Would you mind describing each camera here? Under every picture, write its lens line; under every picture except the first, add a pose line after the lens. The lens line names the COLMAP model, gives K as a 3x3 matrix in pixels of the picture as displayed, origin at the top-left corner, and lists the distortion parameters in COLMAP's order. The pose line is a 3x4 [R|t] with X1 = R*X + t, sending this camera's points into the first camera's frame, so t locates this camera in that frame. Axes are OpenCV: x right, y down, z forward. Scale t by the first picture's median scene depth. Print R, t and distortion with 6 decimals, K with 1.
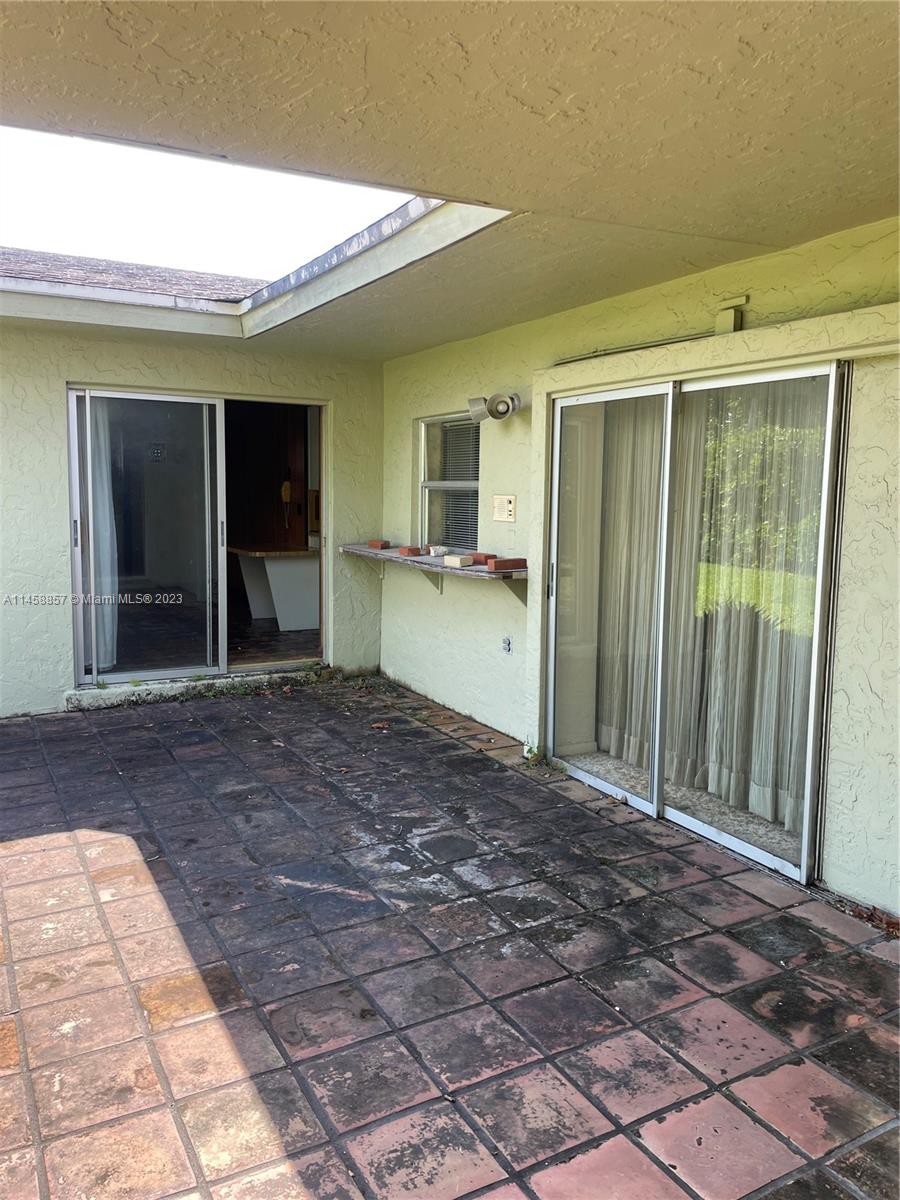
lens RADIAL K [[914.8, 0, 452.8], [0, 914.8, 598.2], [0, 0, 1]] dist [0.016519, -0.051283]
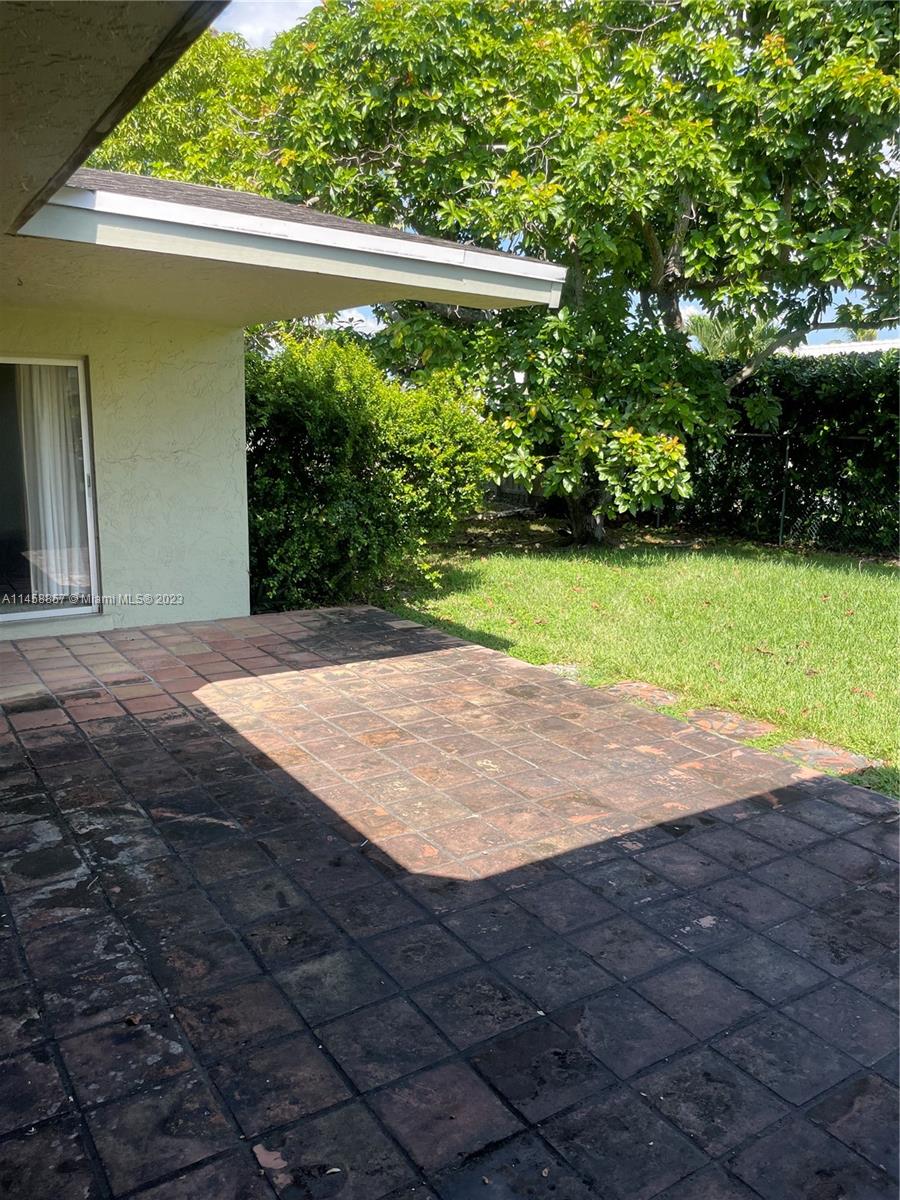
lens RADIAL K [[914.8, 0, 450.9], [0, 914.8, 599.6], [0, 0, 1]] dist [0.016519, -0.051283]
pose [[-0.995848, -0.021909, -0.088359, -0.327883], [-0.048130, 0.950572, 0.306752, -0.283093], [0.077271, 0.309731, -0.947679, 1.877789]]
